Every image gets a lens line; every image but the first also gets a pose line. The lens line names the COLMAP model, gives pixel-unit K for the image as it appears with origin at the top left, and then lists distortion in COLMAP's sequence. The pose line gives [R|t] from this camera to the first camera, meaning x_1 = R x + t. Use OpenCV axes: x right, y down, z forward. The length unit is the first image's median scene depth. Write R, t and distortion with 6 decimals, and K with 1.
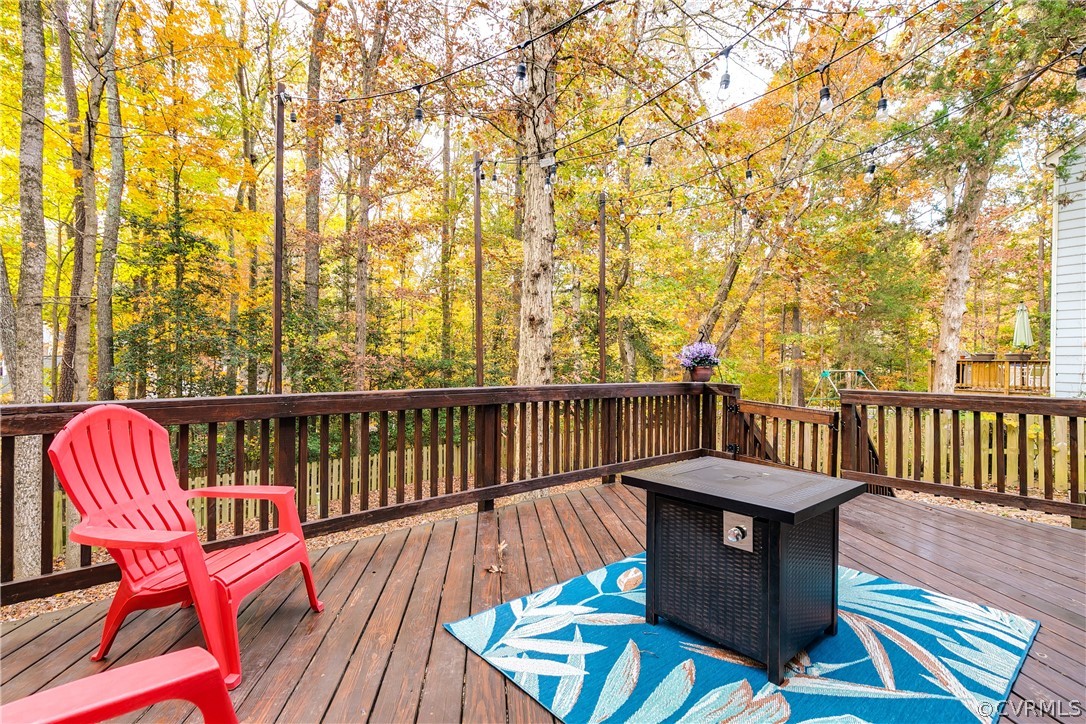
lens RADIAL K [[491.7, 0, 542.0], [0, 491.7, 362.2], [0, 0, 1]] dist [0.000262, 0.000139]
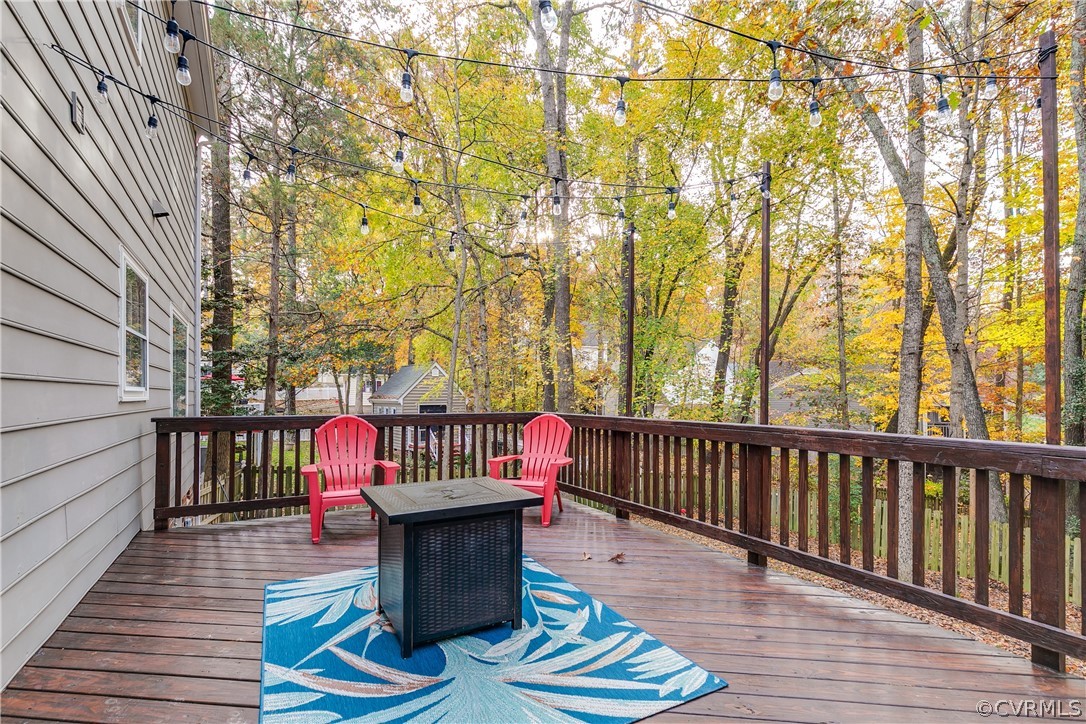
lens RADIAL K [[511.3, 0, 541.5], [0, 511.3, 392.9], [0, 0, 1]] dist [0.004322, 0.000197]
pose [[-0.199433, -0.018503, -0.979737, 1.742891], [-0.006582, 0.999824, -0.017543, 0.032686], [0.979889, 0.002950, -0.199519, 1.643743]]
